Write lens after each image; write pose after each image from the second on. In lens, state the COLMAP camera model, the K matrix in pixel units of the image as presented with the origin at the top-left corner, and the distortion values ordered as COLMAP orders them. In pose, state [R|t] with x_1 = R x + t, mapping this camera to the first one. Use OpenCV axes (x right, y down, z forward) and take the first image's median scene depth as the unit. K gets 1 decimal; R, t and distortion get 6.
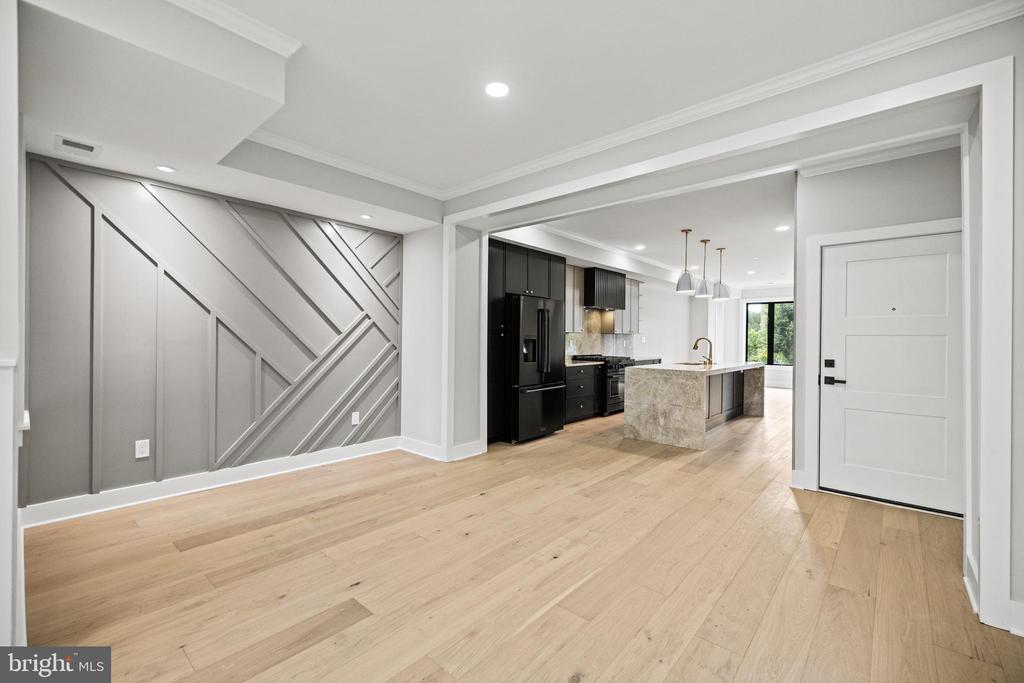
lens RADIAL K [[435.3, 0, 511.8], [0, 435.3, 338.8], [0, 0, 1]] dist [0.000449, -0.000225]
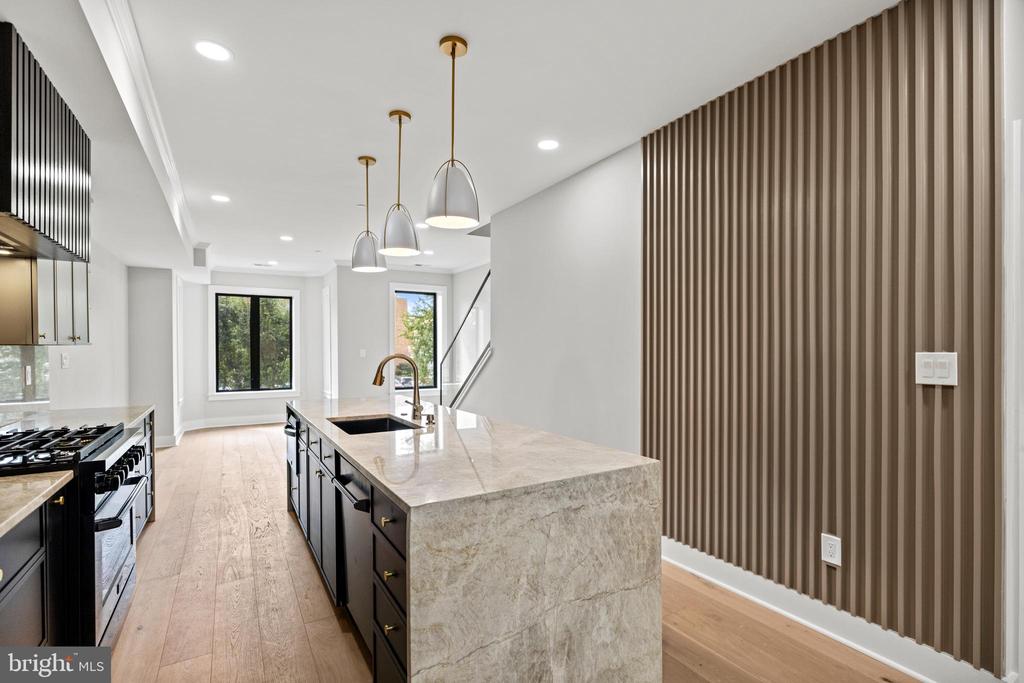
lens RADIAL K [[474.3, 0, 513.9], [0, 474.3, 346.0], [0, 0, 1]] dist [-0.000715, -0.000007]
pose [[0.299271, -0.009369, 0.954122, 0.060554], [0.011526, 0.999914, 0.006203, -0.015475], [-0.954098, 0.009141, 0.299354, 0.943329]]
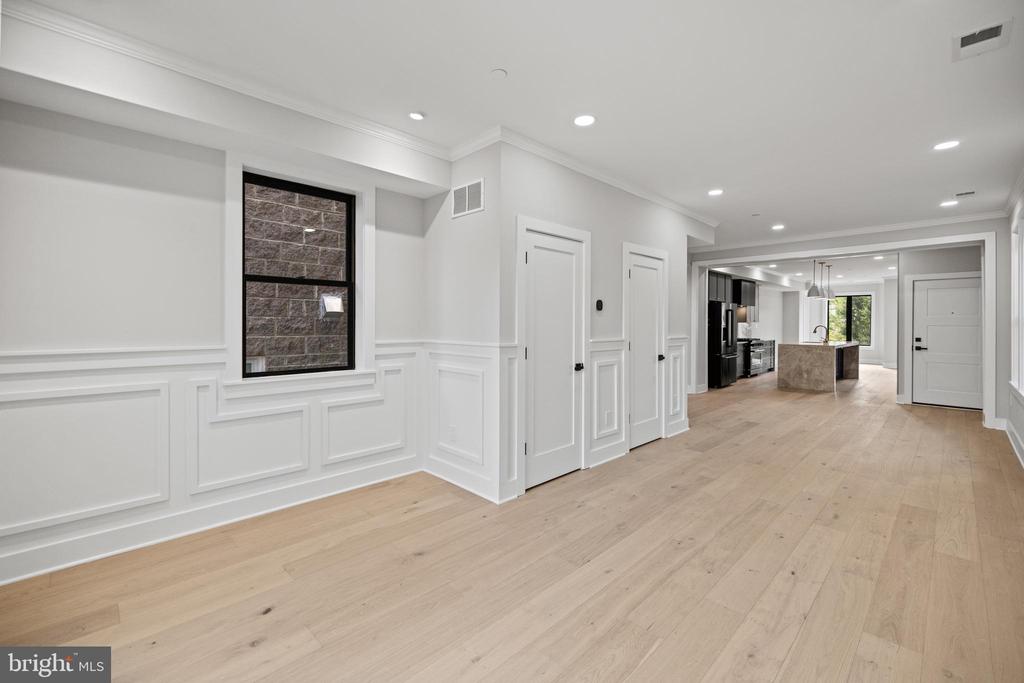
lens RADIAL K [[435.3, 0, 511.2], [0, 435.3, 323.4], [0, 0, 1]] dist [0.000449, -0.000225]
pose [[0.997246, -0.005554, -0.073953, -0.668423], [0.005519, 0.999985, -0.000678, -0.018464], [0.073956, 0.000268, 0.997261, -0.767258]]
